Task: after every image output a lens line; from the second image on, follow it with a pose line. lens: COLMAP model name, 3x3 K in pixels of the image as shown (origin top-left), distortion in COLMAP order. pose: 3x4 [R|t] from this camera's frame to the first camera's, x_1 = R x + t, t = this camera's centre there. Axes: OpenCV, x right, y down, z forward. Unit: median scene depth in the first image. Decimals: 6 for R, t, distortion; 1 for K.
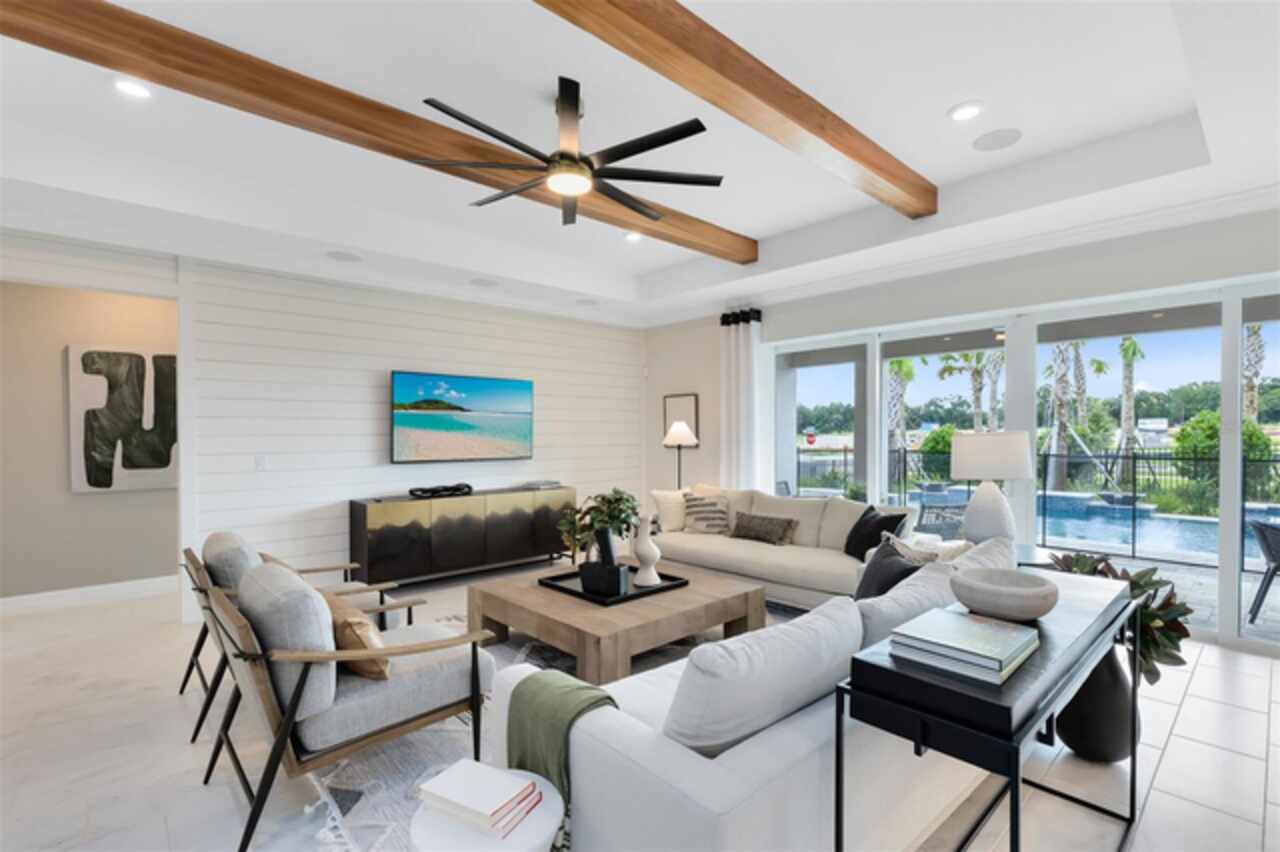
lens RADIAL K [[588.6, 0, 636.1], [0, 588.6, 430.4], [0, 0, 1]] dist [-0.002740, -0.000132]
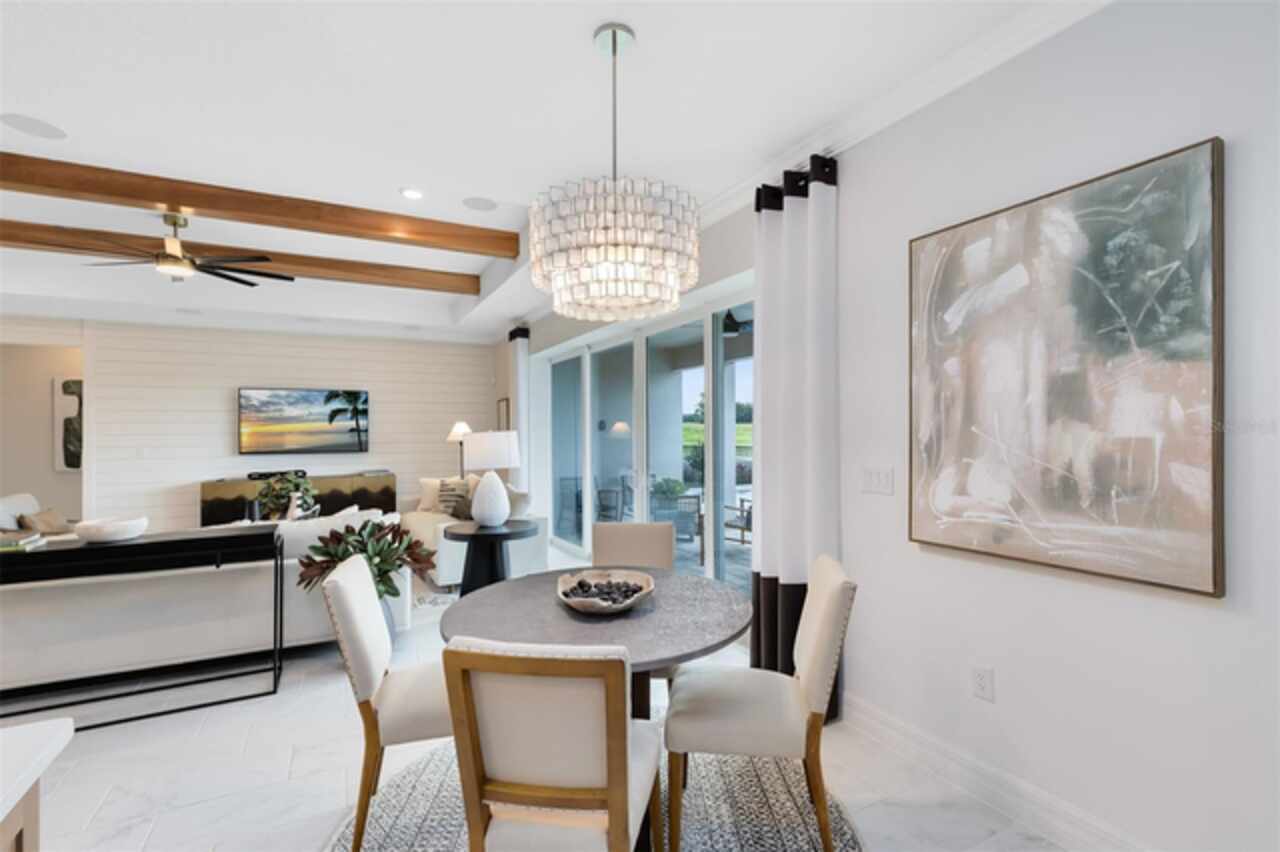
lens RADIAL K [[588.6, 0, 645.1], [0, 588.6, 423.1], [0, 0, 1]] dist [-0.002740, -0.000132]
pose [[0.966437, -0.005129, -0.256851, 0.860620], [0.003263, 0.999965, -0.007692, -0.004048], [0.256882, 0.006596, 0.966420, -0.096481]]
